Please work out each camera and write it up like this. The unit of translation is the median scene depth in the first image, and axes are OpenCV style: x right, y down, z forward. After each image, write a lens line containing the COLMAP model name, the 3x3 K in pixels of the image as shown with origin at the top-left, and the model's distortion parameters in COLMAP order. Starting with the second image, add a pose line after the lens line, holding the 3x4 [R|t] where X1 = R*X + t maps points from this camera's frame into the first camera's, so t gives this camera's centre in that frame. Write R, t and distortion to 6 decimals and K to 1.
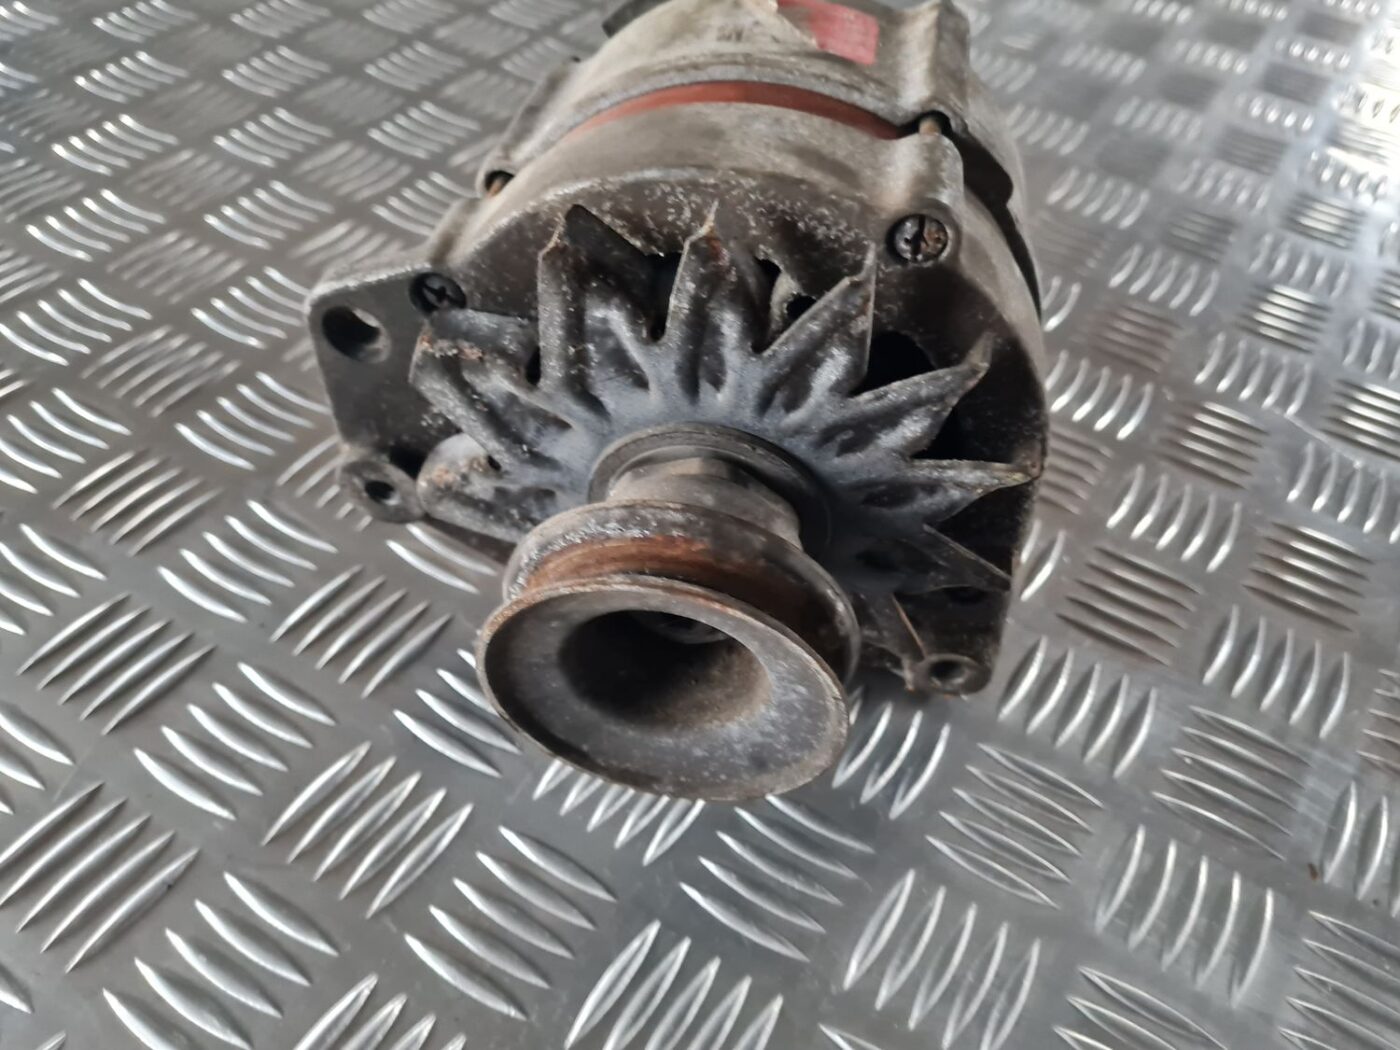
lens RADIAL K [[1153.3, 0, 700.0], [0, 1153.3, 525.0], [0, 0, 1]] dist [-0.004810, -0.008811]
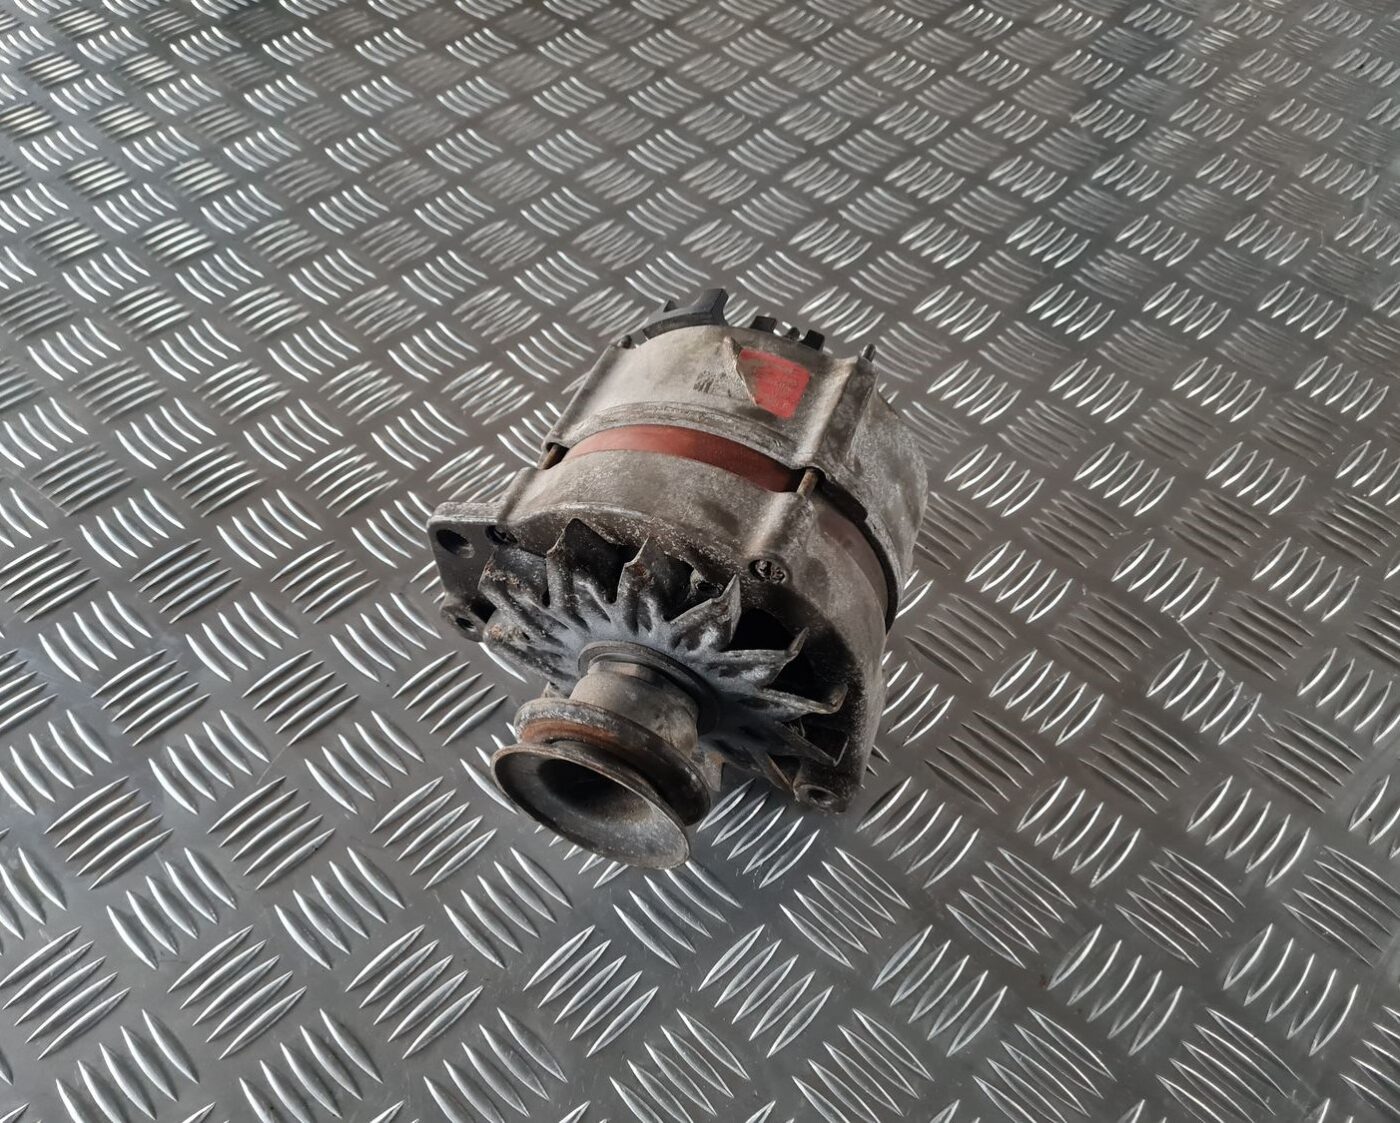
lens RADIAL K [[1154.7, 0, 603.9], [0, 1154.7, 560.7], [0, 0, 1]] dist [-0.000229, -0.004367]
pose [[0.970162, 0.133119, -0.202647, 0.267375], [-0.117753, 0.989300, 0.086136, -0.341020], [0.211945, -0.059704, 0.975456, -0.612004]]
